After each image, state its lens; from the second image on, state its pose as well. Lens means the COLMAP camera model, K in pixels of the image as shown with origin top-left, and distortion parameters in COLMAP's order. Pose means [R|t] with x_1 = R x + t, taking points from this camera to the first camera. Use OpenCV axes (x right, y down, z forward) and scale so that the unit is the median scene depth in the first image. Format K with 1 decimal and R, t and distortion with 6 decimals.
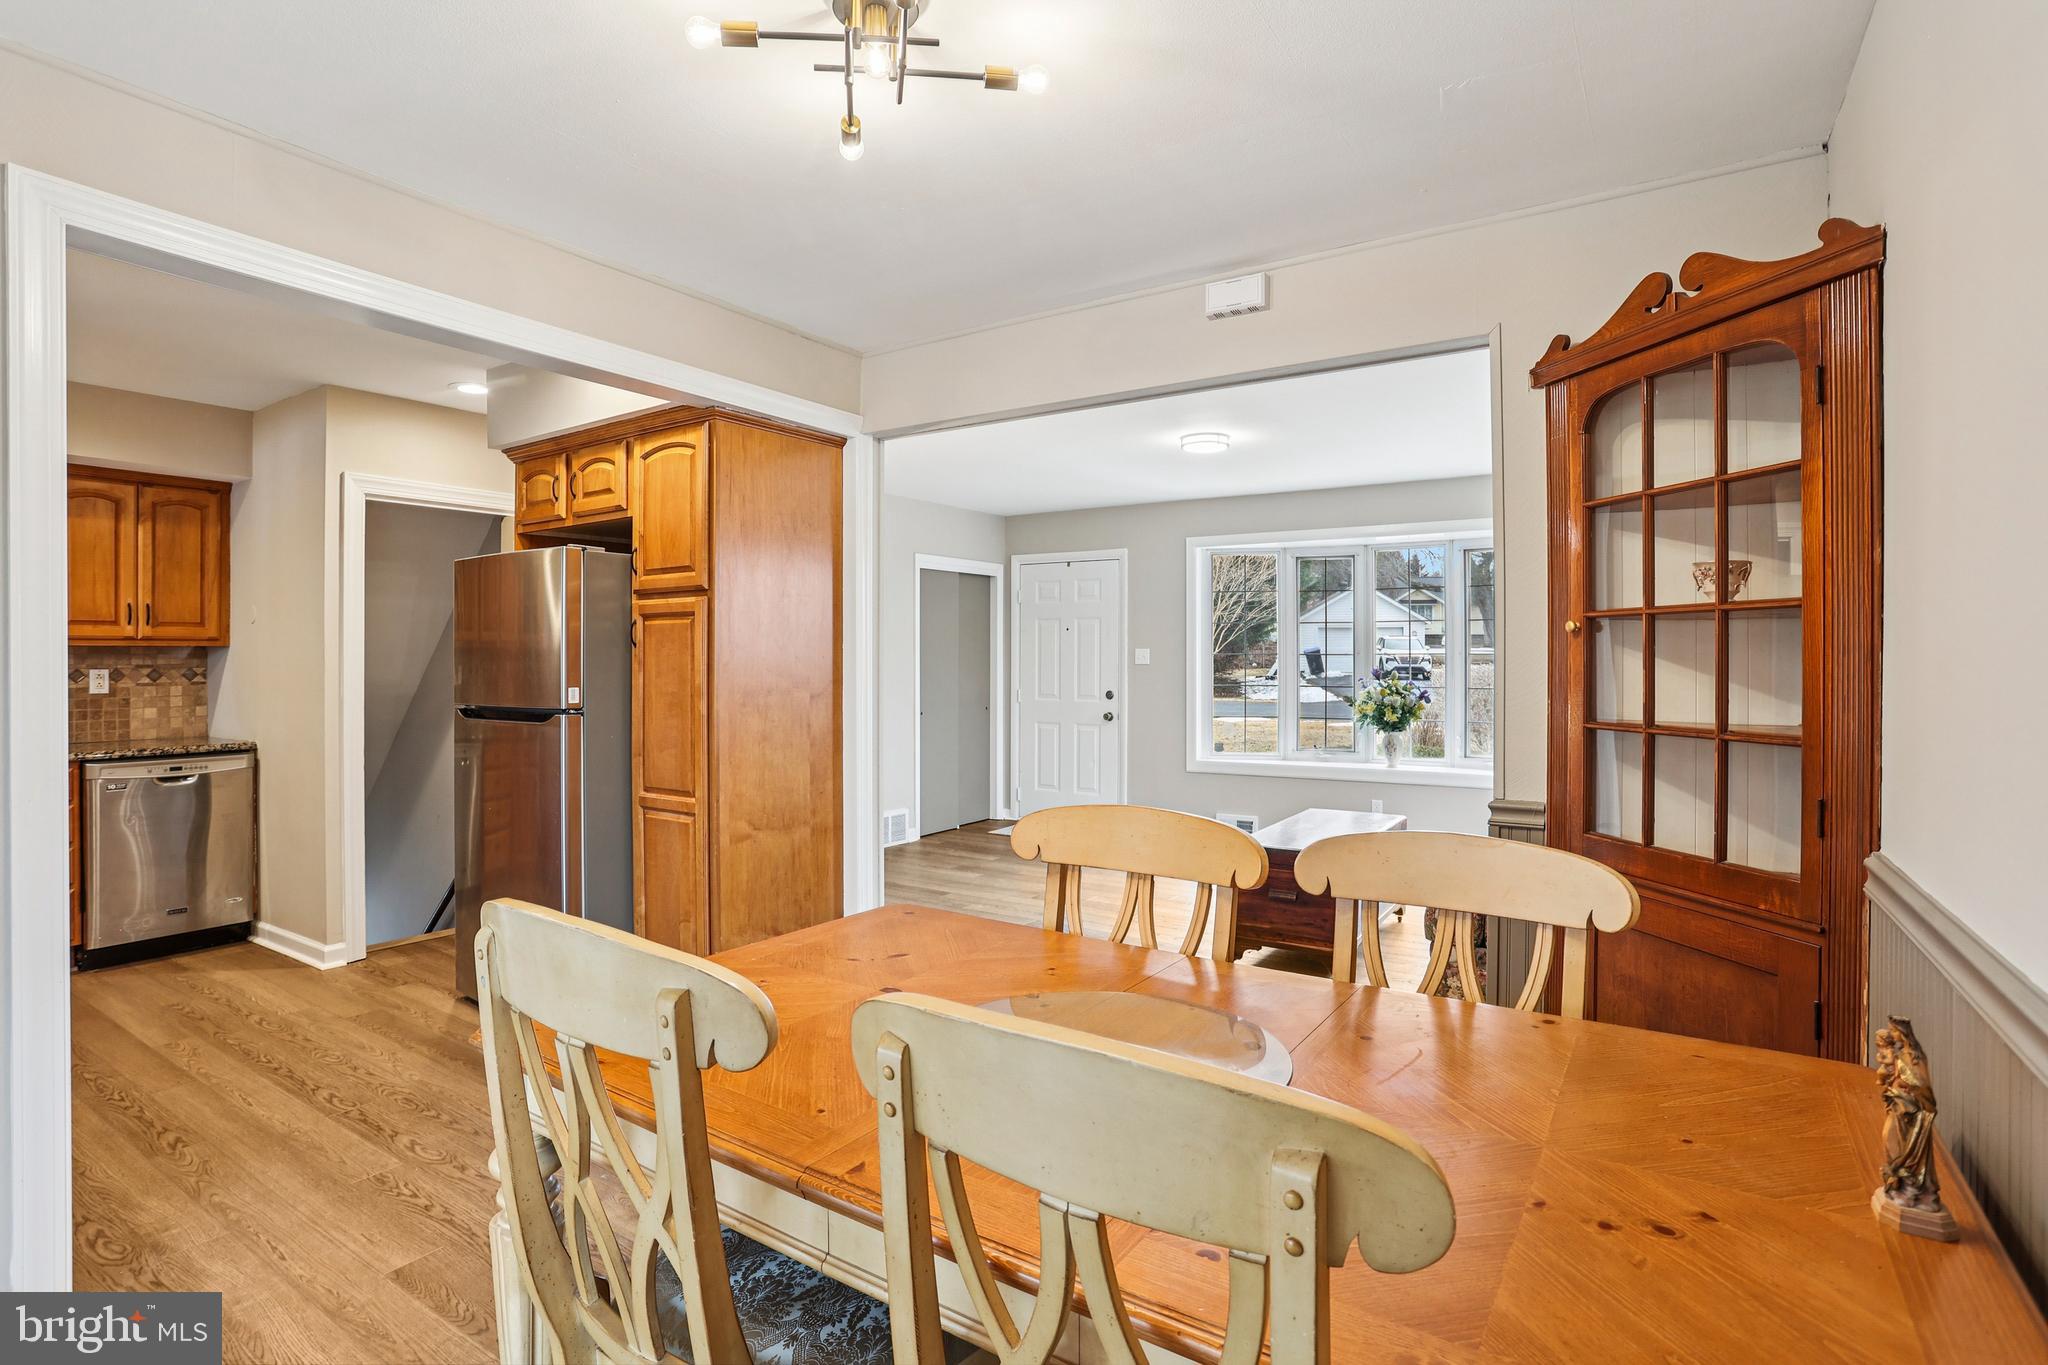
lens RADIAL K [[1008.6, 0, 1011.3], [0, 1008.6, 670.3], [0, 0, 1]] dist [-0.046307, 0.015323]
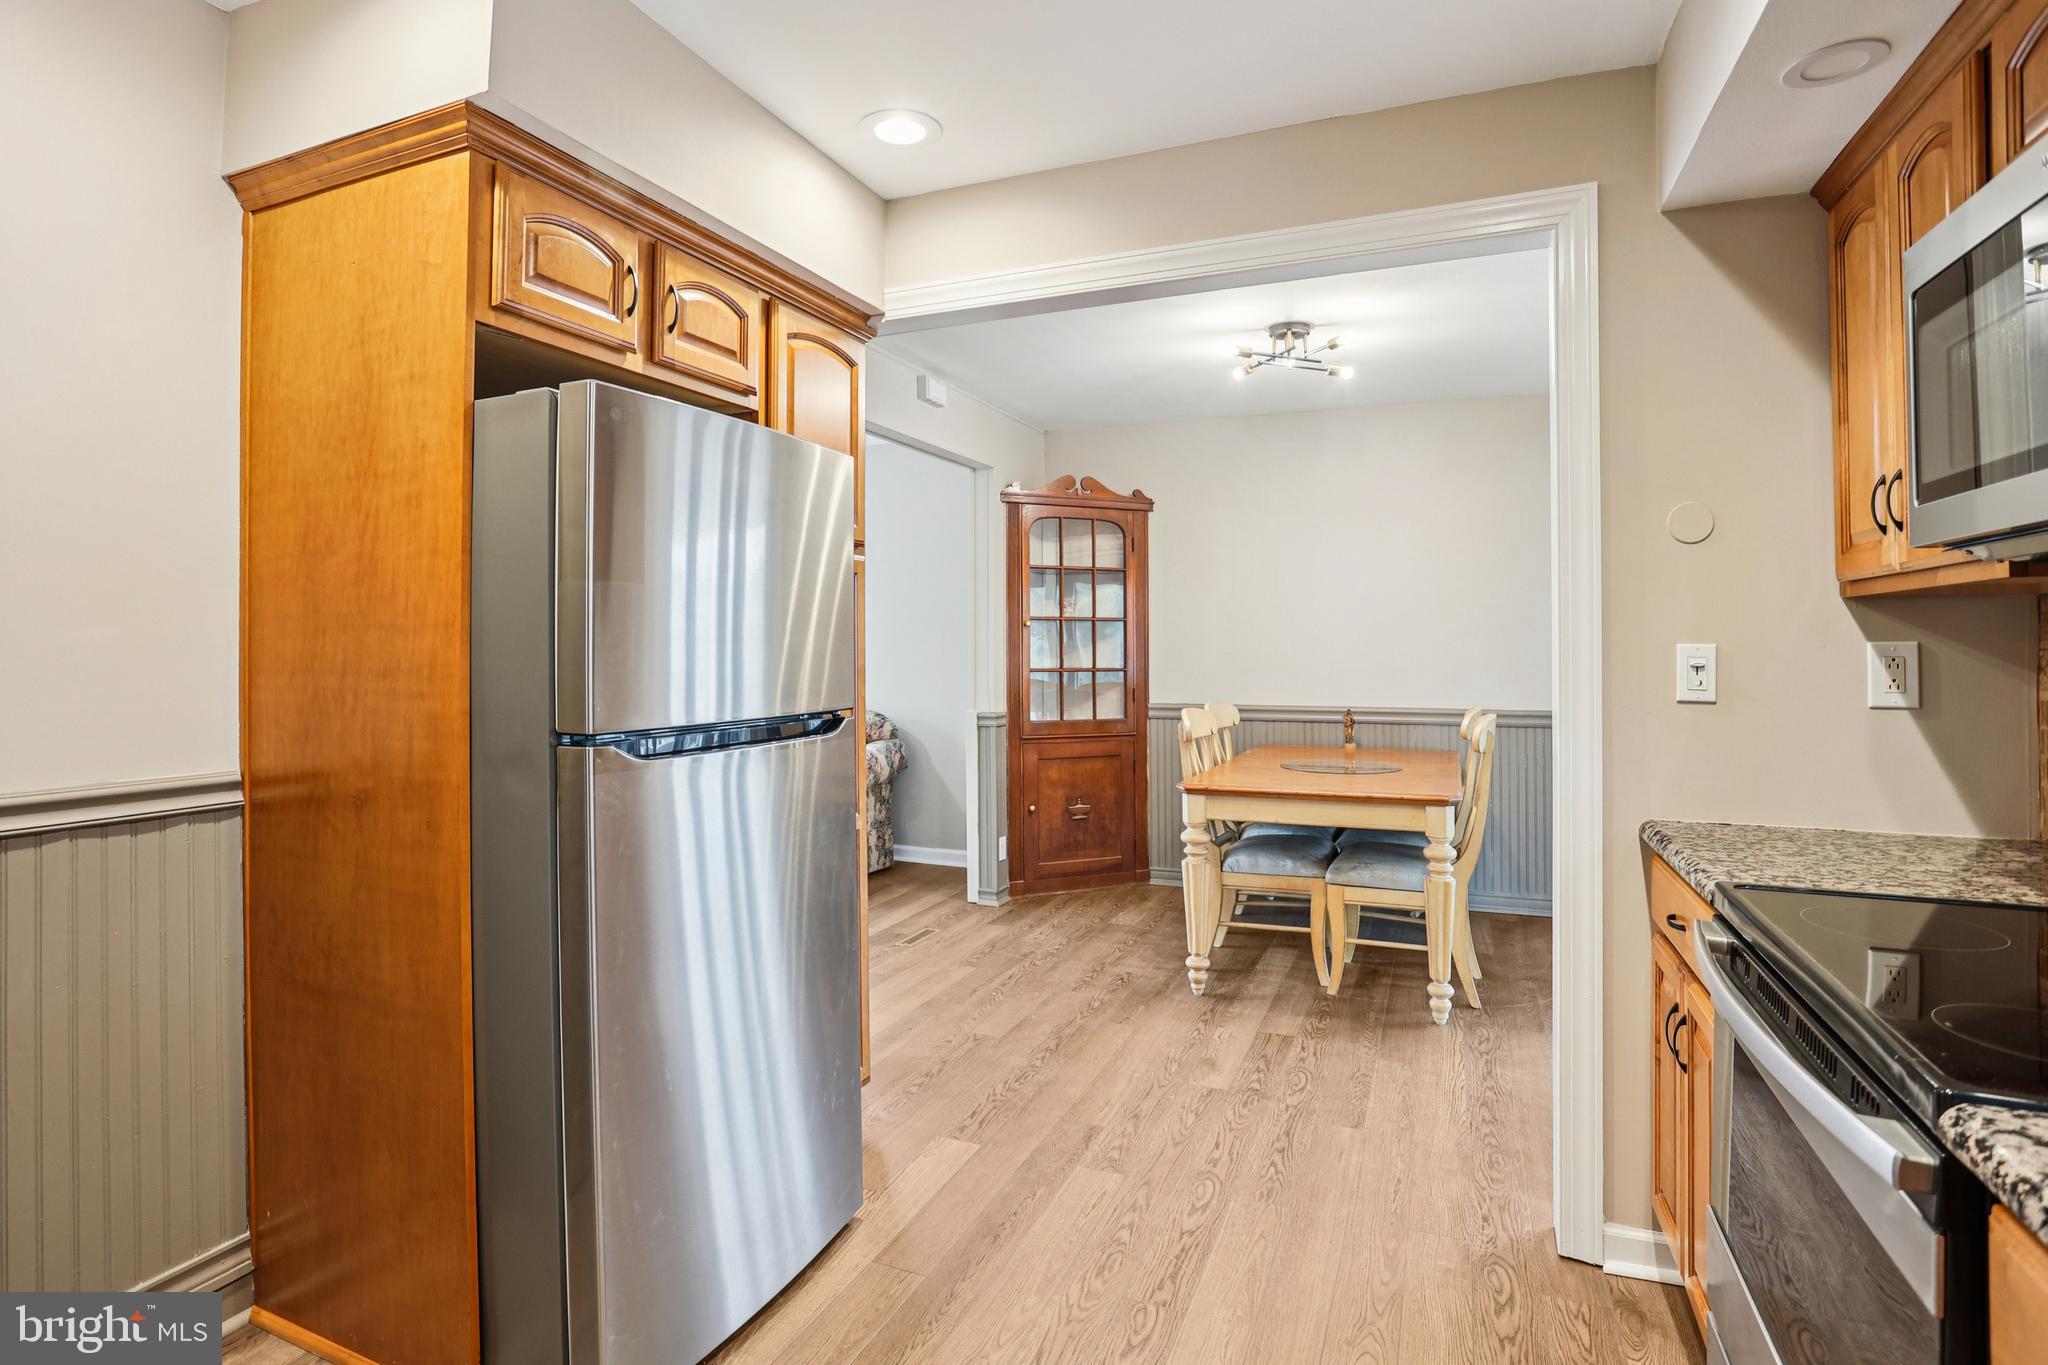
lens RADIAL K [[1008.6, 0, 1029.1], [0, 1008.6, 625.4], [0, 0, 1]] dist [-0.046307, 0.015323]
pose [[-0.188418, 0.017299, 0.981937, -1.762820], [0.009234, 0.999832, -0.015842, -0.006847], [-0.982046, 0.006082, -0.188546, 1.609465]]
